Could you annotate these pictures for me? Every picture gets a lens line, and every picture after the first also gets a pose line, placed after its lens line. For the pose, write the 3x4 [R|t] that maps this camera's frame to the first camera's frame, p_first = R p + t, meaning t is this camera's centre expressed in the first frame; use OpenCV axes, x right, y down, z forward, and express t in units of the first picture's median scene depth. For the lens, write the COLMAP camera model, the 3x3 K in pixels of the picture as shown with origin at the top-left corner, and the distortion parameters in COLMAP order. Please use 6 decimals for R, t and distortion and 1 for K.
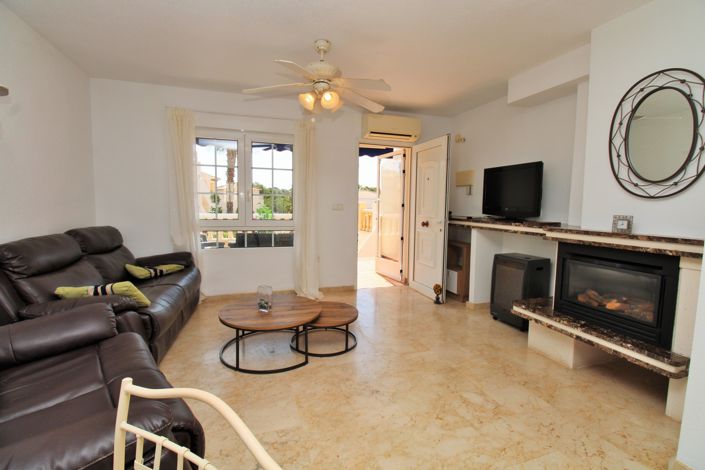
lens RADIAL K [[330.1, 0, 357.0], [0, 330.1, 232.7], [0, 0, 1]] dist [-0.001296, -0.015281]
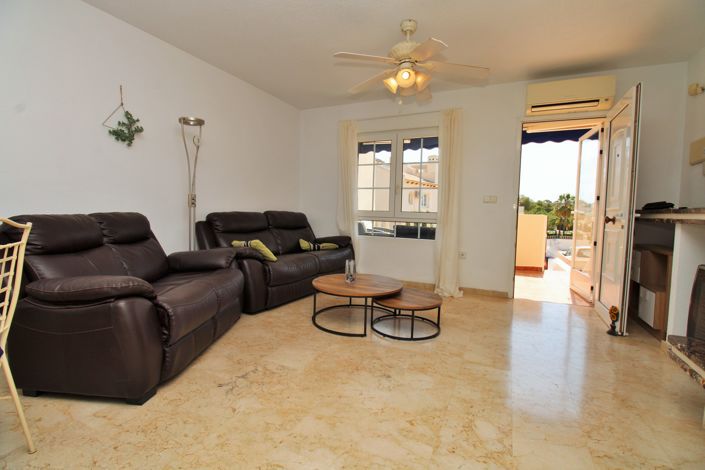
lens RADIAL K [[330.1, 0, 357.0], [0, 330.1, 232.7], [0, 0, 1]] dist [-0.001296, -0.015281]
pose [[0.711578, 0.044409, -0.701202, 0.498907], [-0.076287, 0.996984, -0.014275, 0.082145], [0.698453, 0.063650, 0.712819, 0.208436]]
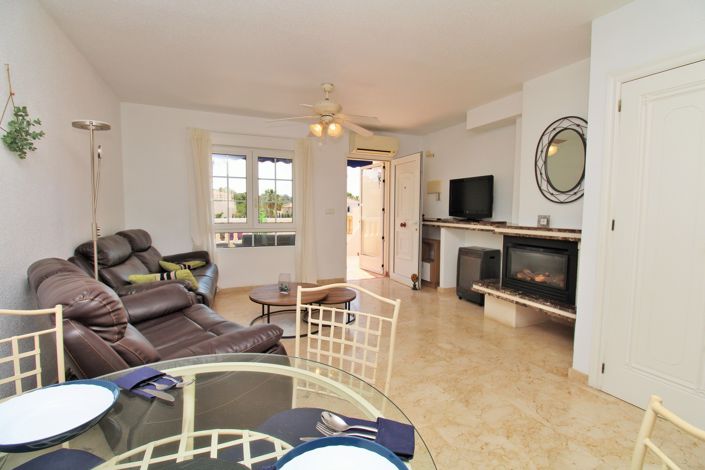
lens RADIAL K [[330.1, 0, 357.0], [0, 330.1, 232.7], [0, 0, 1]] dist [-0.001296, -0.015281]
pose [[0.995865, -0.014115, 0.089744, -0.110924], [0.015323, 0.999801, -0.012786, 0.024013], [-0.089546, 0.014108, 0.995883, -0.294655]]
